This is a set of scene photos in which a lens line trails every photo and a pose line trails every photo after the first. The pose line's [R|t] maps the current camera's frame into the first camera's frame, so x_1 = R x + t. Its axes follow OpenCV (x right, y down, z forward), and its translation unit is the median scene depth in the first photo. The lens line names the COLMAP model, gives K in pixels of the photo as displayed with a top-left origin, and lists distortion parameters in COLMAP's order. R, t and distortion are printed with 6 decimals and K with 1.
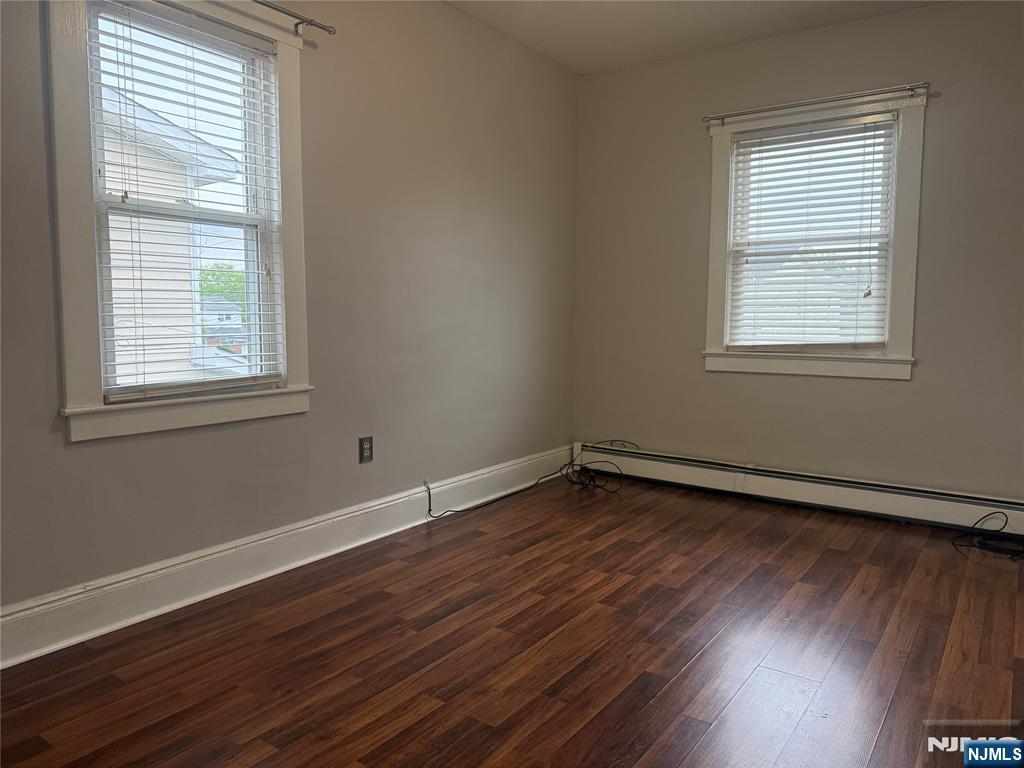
lens RADIAL K [[718.5, 0, 498.5], [0, 718.5, 381.5], [0, 0, 1]] dist [0.057386, -0.062730]
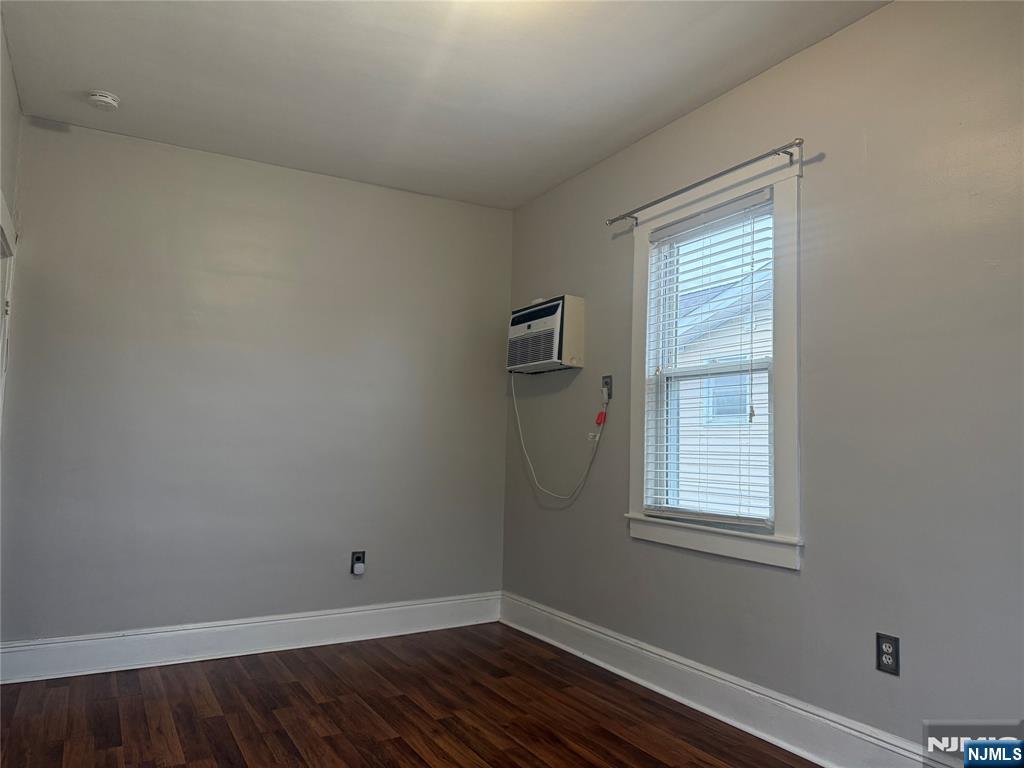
lens RADIAL K [[718.5, 0, 512.4], [0, 718.5, 383.9], [0, 0, 1]] dist [0.057386, -0.062730]
pose [[-0.401222, -0.084457, -0.912079, 0.734605], [-0.100427, 0.993793, -0.047846, -0.111187], [0.910459, 0.072400, -0.407213, 1.106253]]
